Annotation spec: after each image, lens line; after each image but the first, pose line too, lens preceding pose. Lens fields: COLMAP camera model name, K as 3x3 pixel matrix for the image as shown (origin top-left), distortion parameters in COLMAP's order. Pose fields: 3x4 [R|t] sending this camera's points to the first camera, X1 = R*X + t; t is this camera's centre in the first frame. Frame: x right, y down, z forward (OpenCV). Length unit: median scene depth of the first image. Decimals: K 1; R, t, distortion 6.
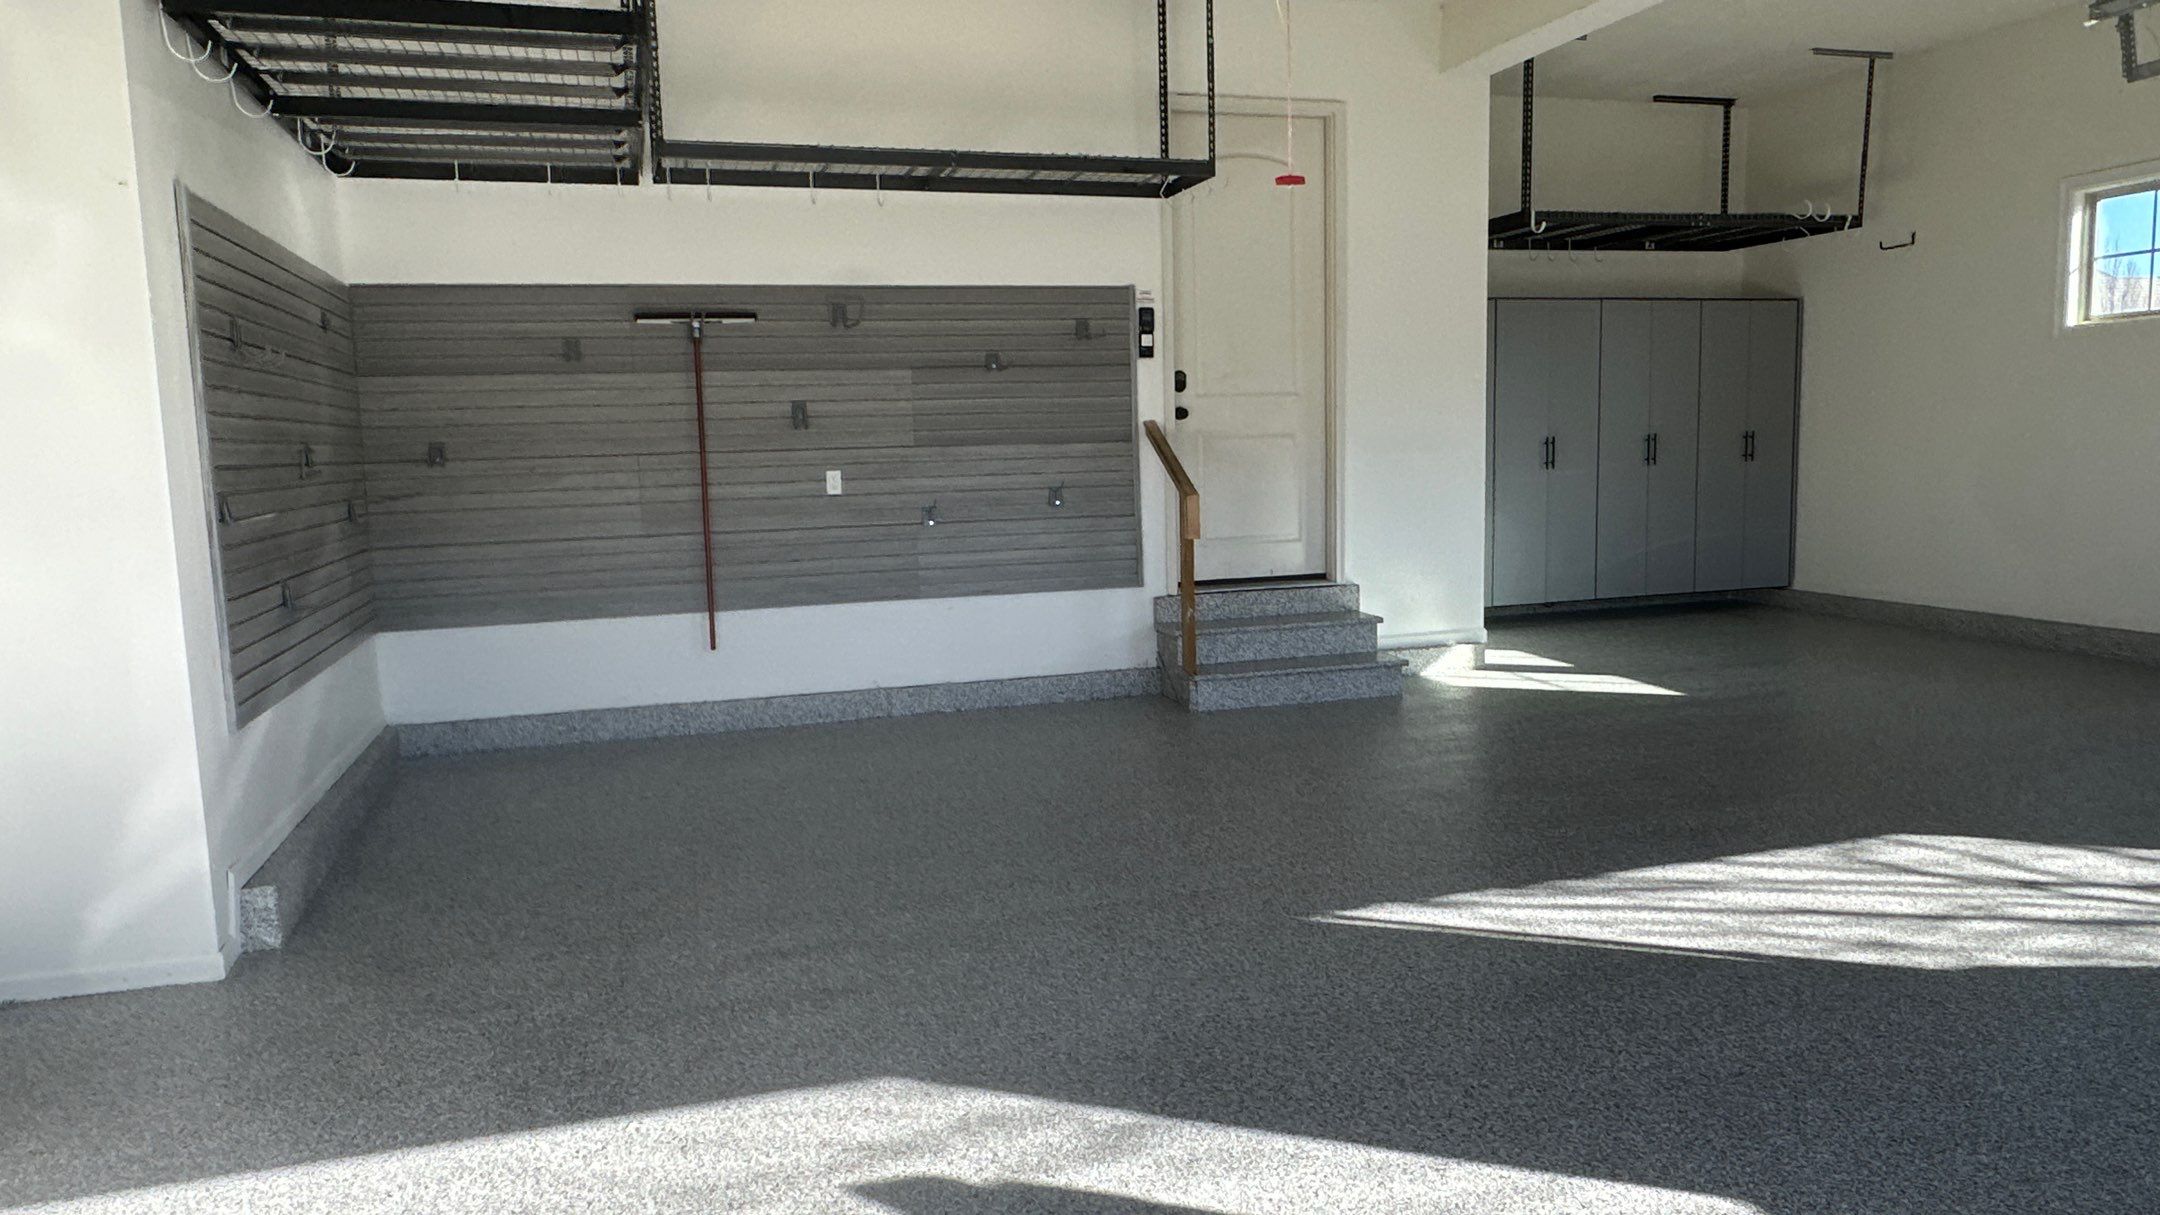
lens RADIAL K [[1433.9, 0, 1084.5], [0, 1433.9, 607.7], [0, 0, 1]] dist [-0.001313, -0.002745]
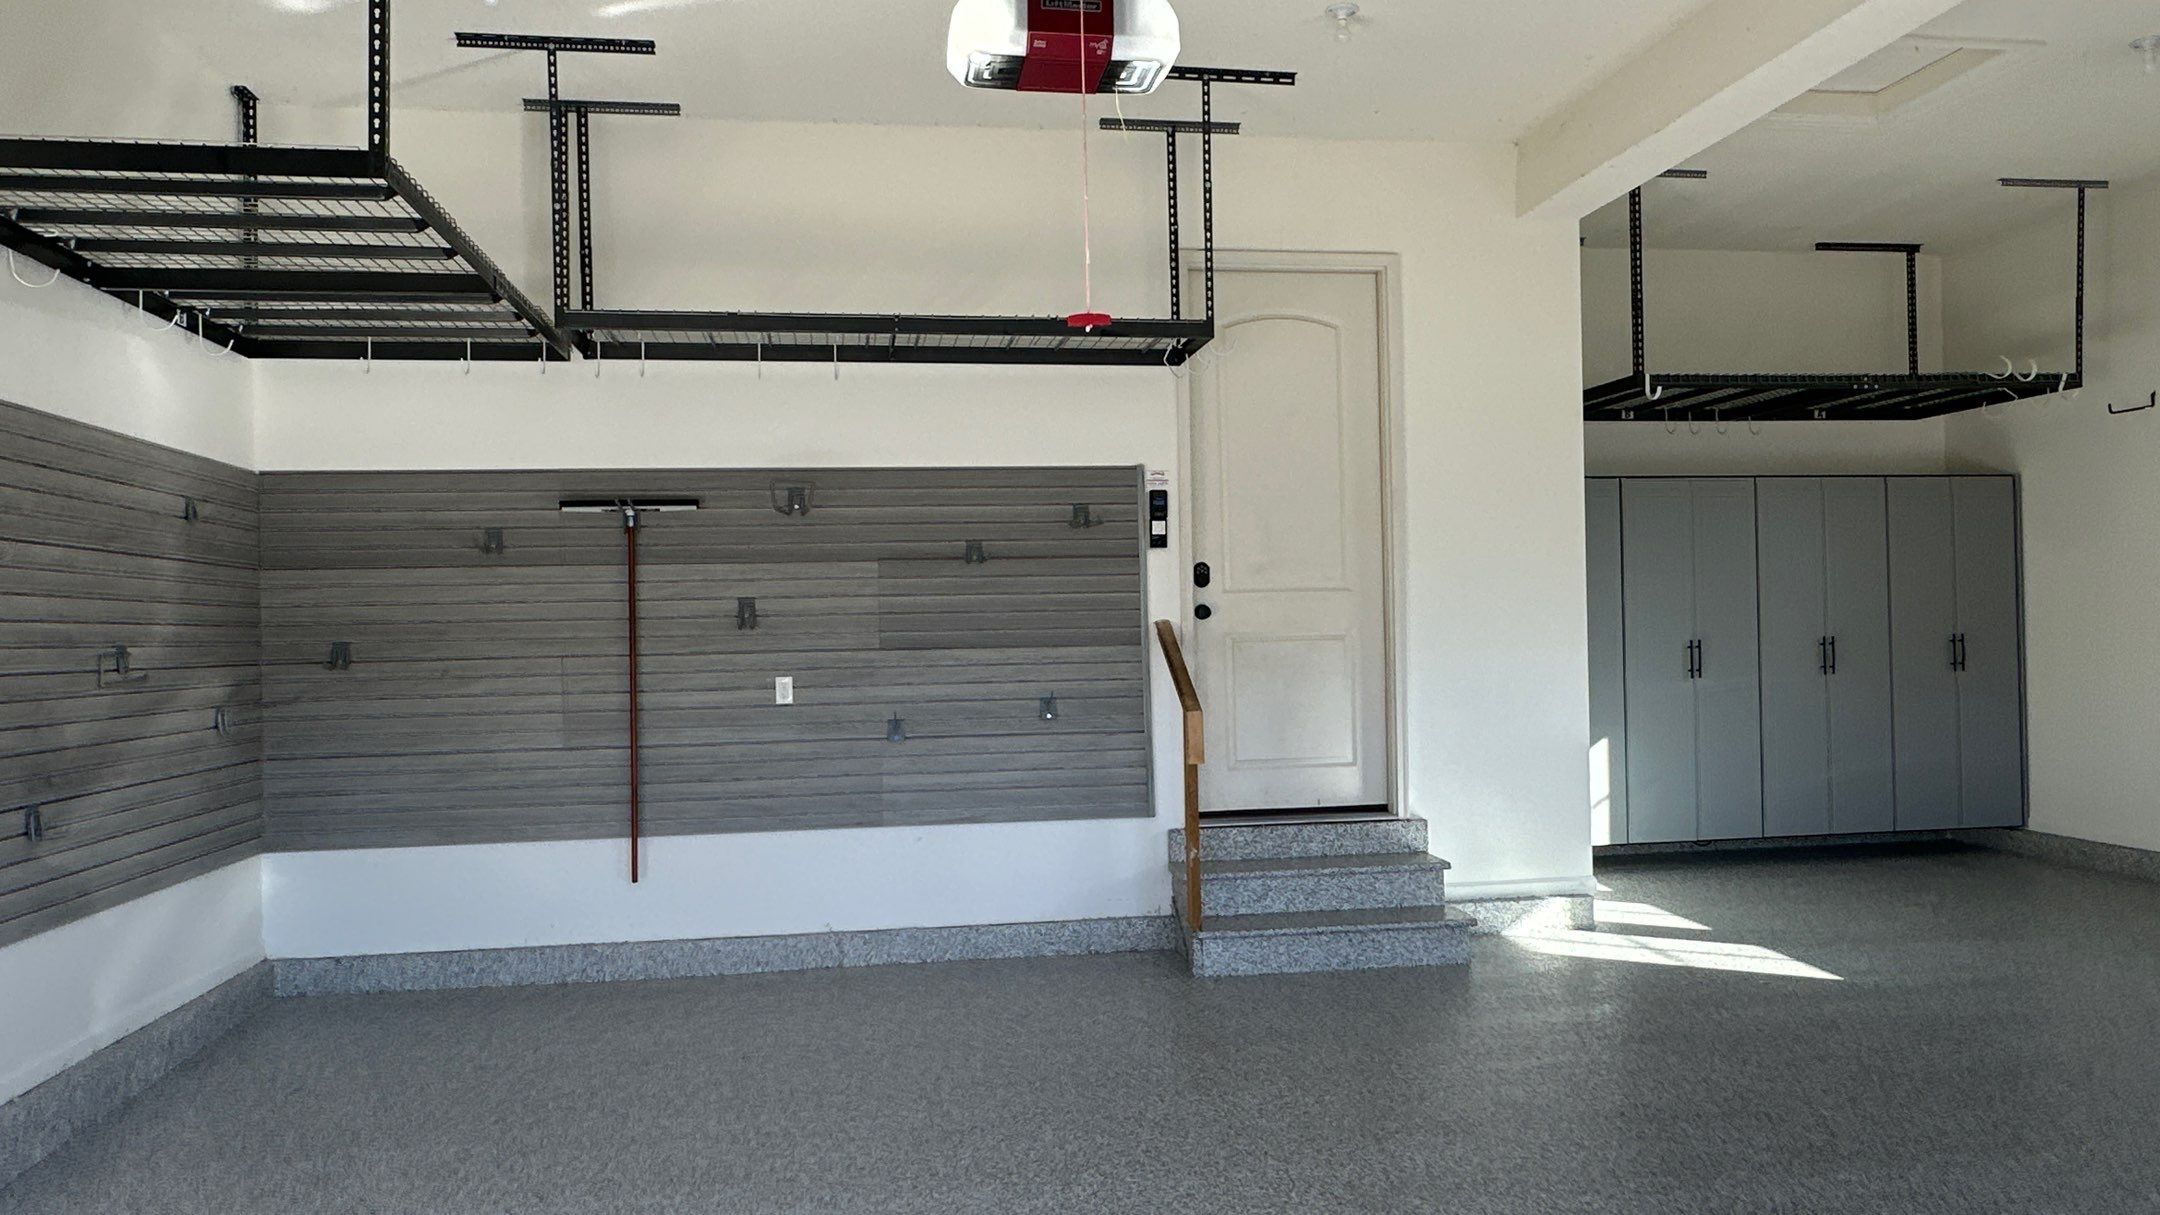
lens RADIAL K [[1477.7, 0, 1081.6], [0, 1477.7, 608.9], [0, 0, 1]] dist [-0.001364, -0.003408]
pose [[0.988733, 0.004488, -0.149620, 0.140107], [-0.023665, 0.991667, -0.126637, -0.027621], [0.147804, 0.128751, 0.980600, 0.144429]]
